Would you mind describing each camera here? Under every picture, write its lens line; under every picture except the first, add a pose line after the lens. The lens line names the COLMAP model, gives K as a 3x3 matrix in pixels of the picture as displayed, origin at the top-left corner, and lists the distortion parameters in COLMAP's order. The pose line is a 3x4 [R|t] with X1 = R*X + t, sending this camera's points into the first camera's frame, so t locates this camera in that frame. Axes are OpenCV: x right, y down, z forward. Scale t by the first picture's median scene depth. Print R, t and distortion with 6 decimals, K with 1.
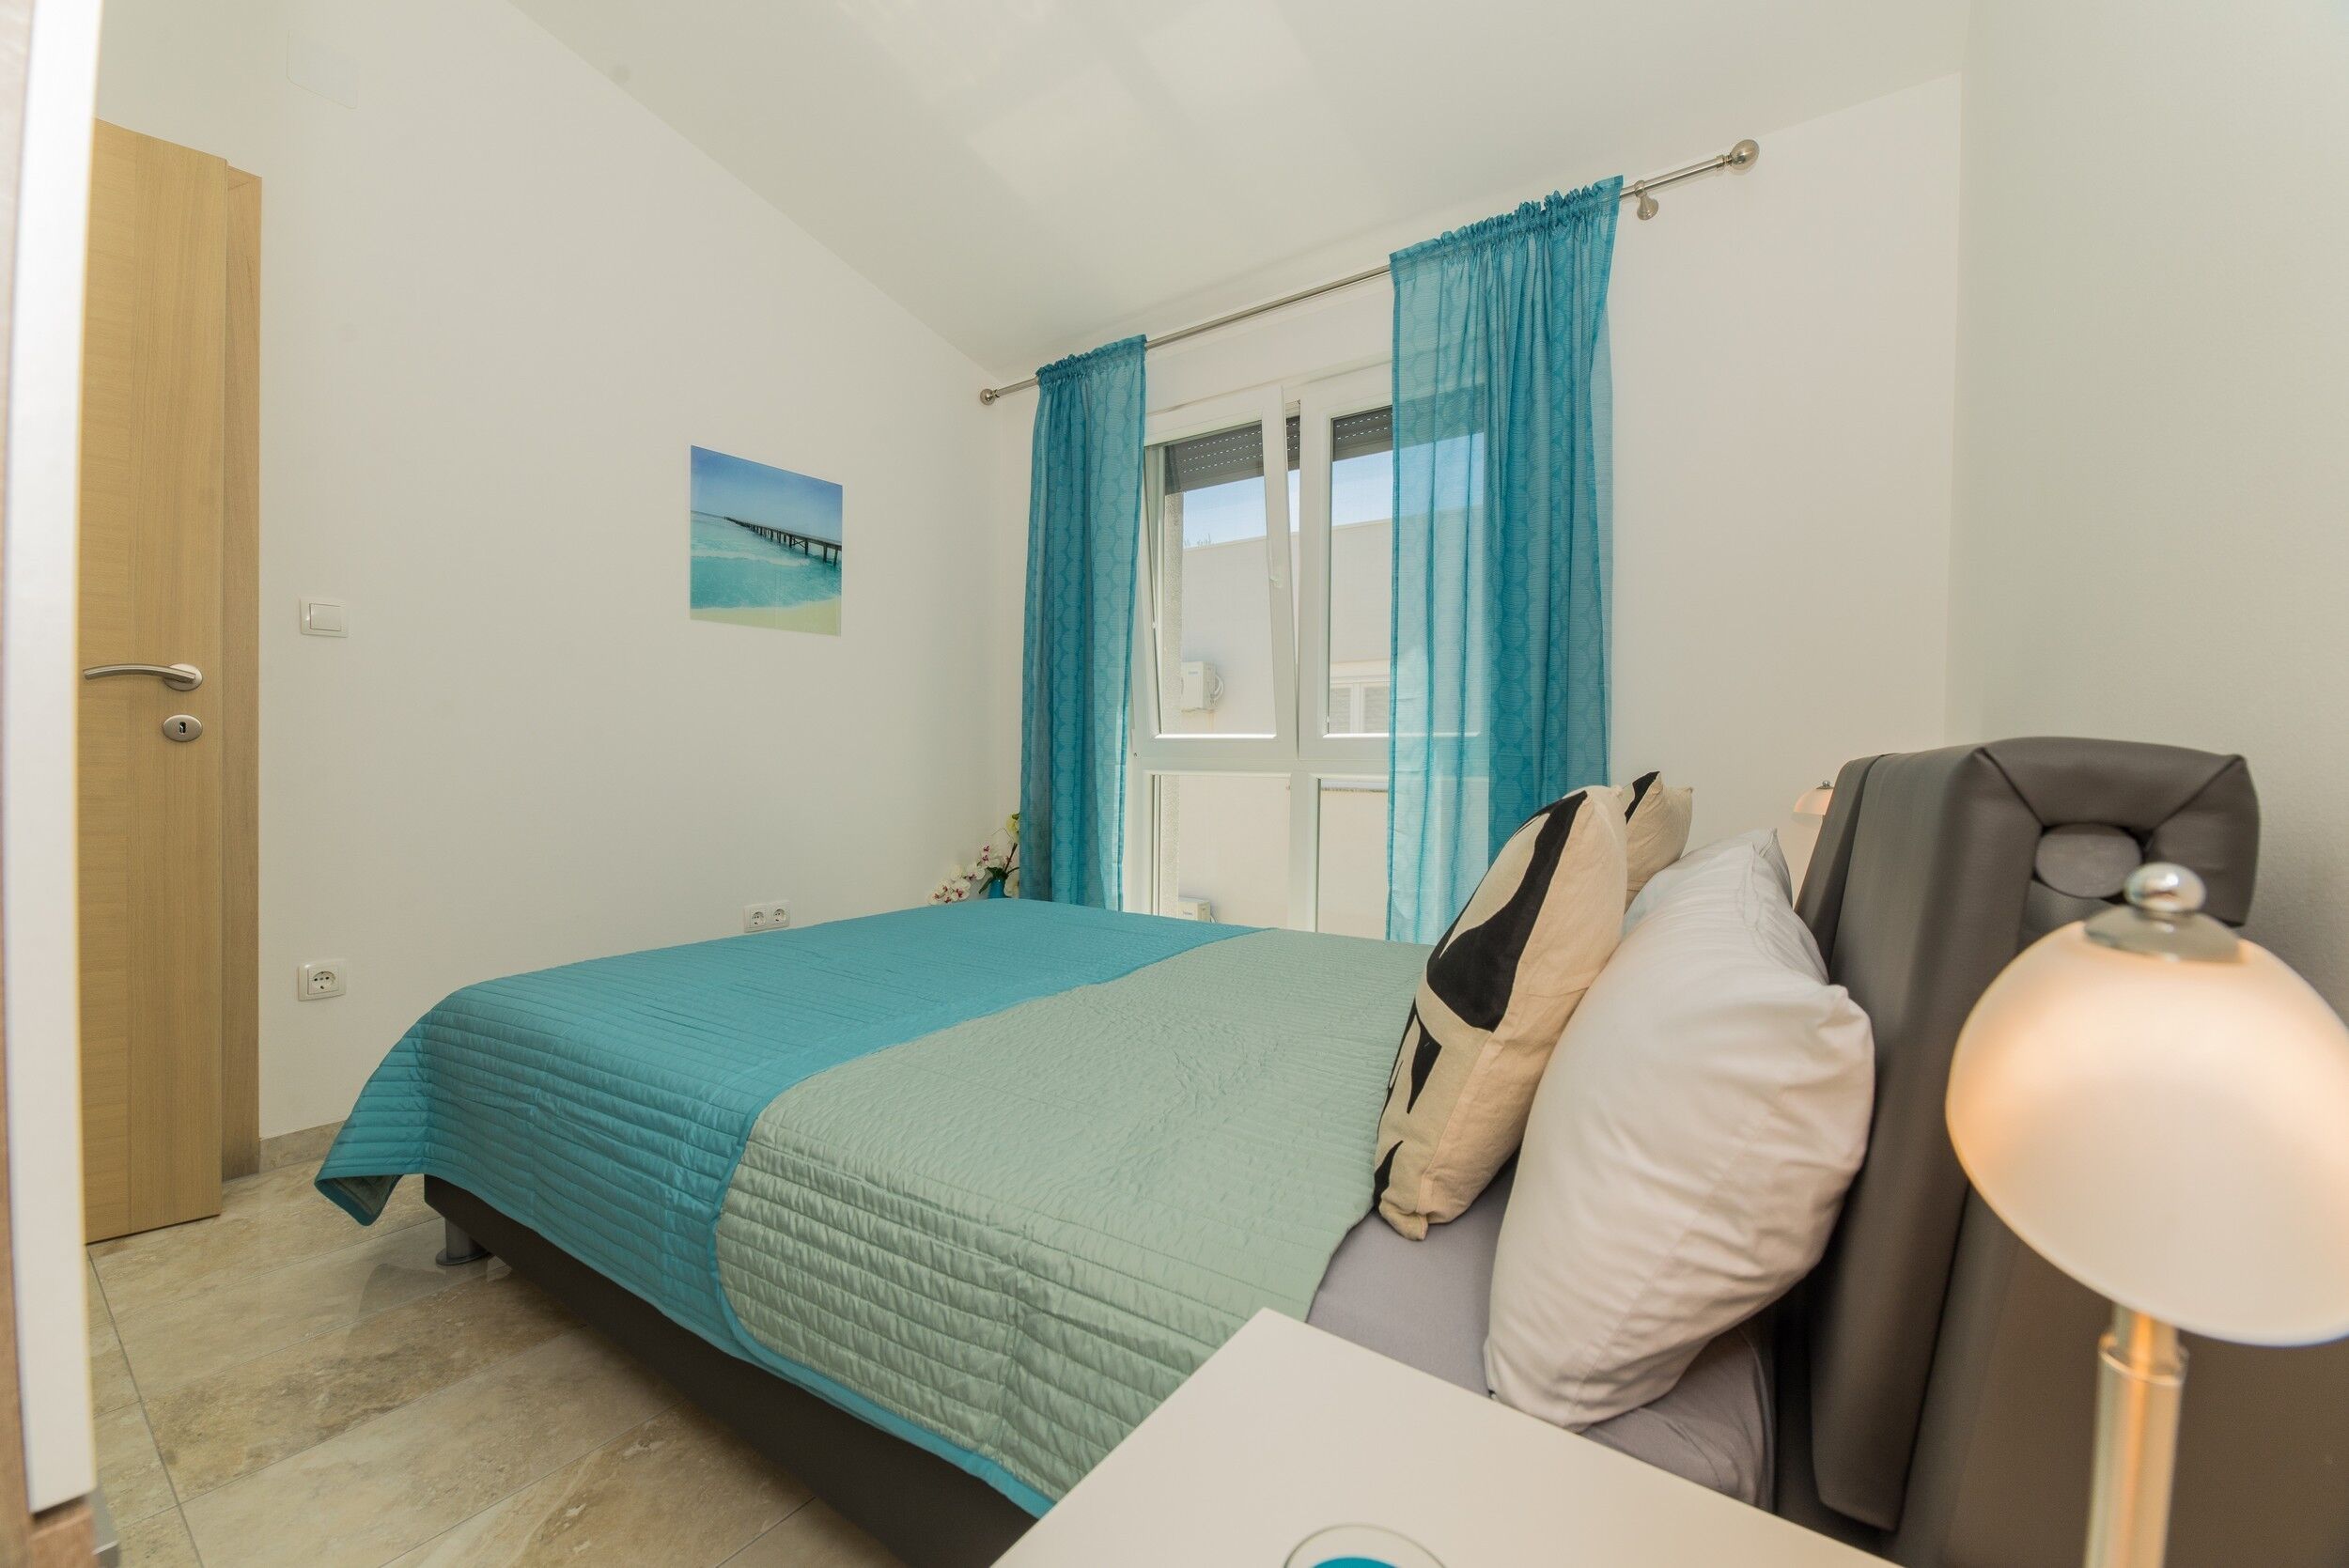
lens RADIAL K [[890.1, 0, 1174.5], [0, 890.1, 784.0], [0, 0, 1]] dist [0.000978, 0.000059]
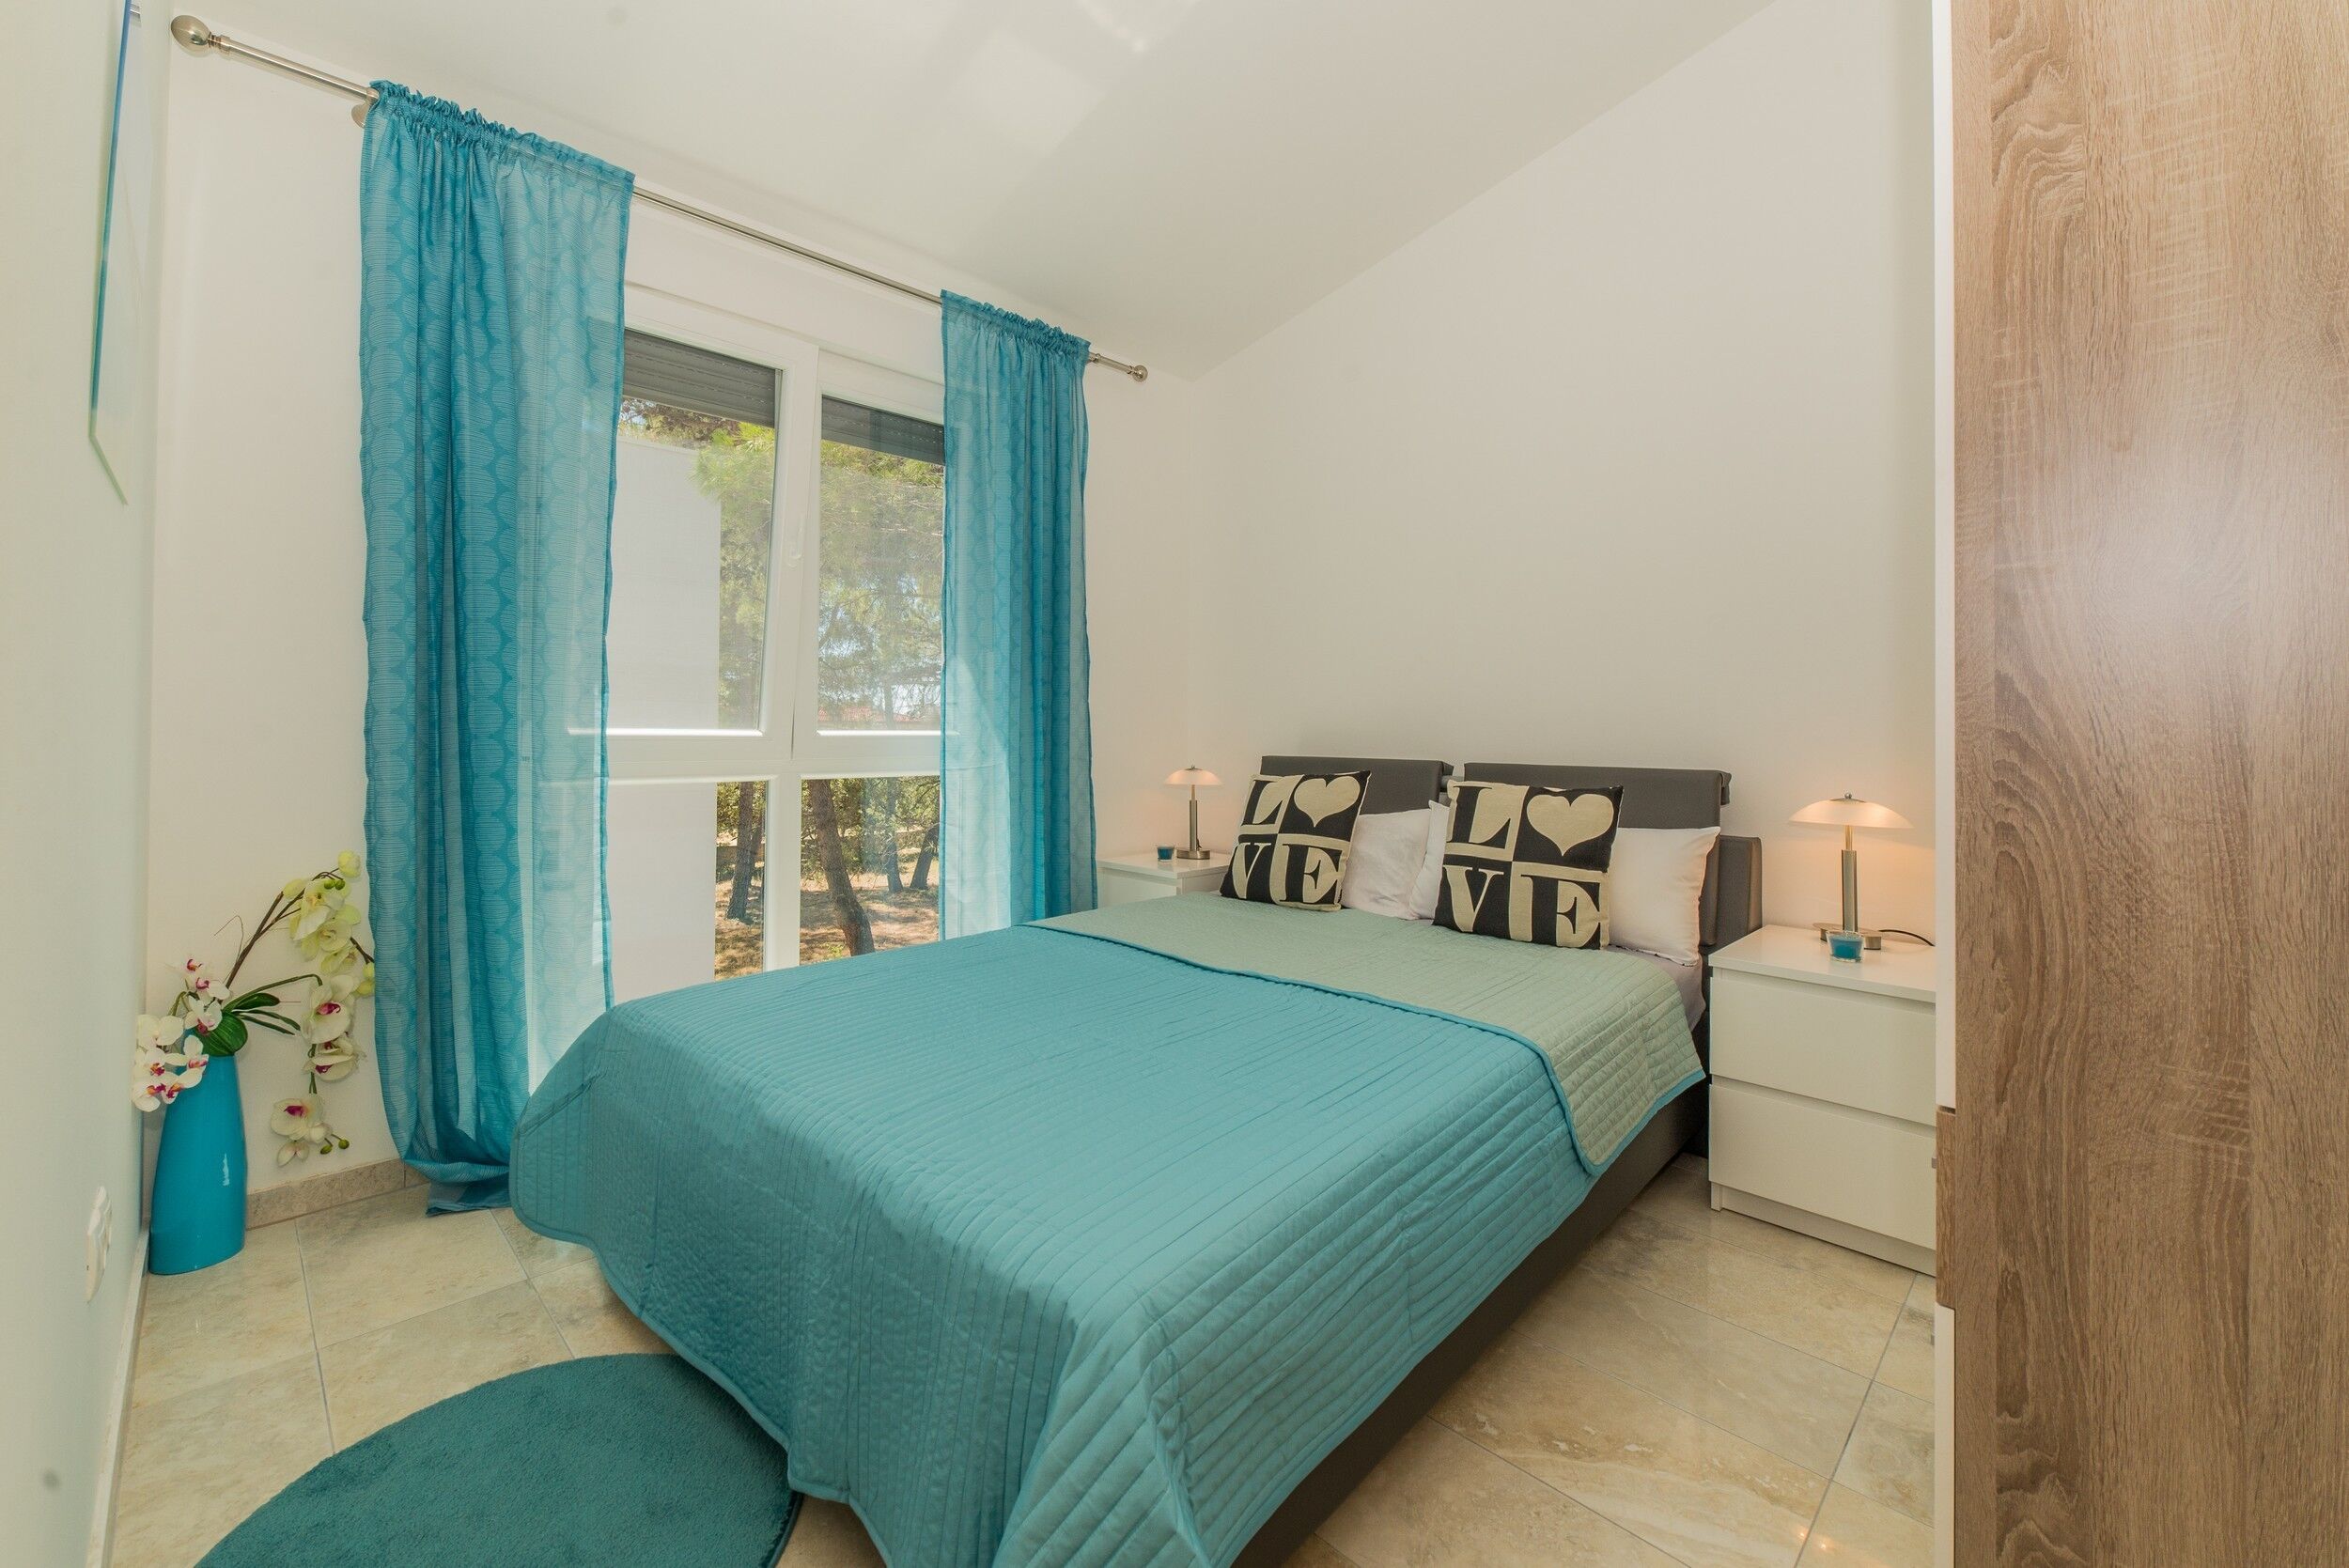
lens RADIAL K [[923.9, 0, 1178.5], [0, 923.9, 724.5], [0, 0, 1]] dist [0.000023, -0.000177]
pose [[0.189741, -0.011175, 0.981770, -0.821719], [0.018913, 0.999791, 0.007725, -0.070719], [-0.981652, 0.017103, 0.189913, 0.520966]]
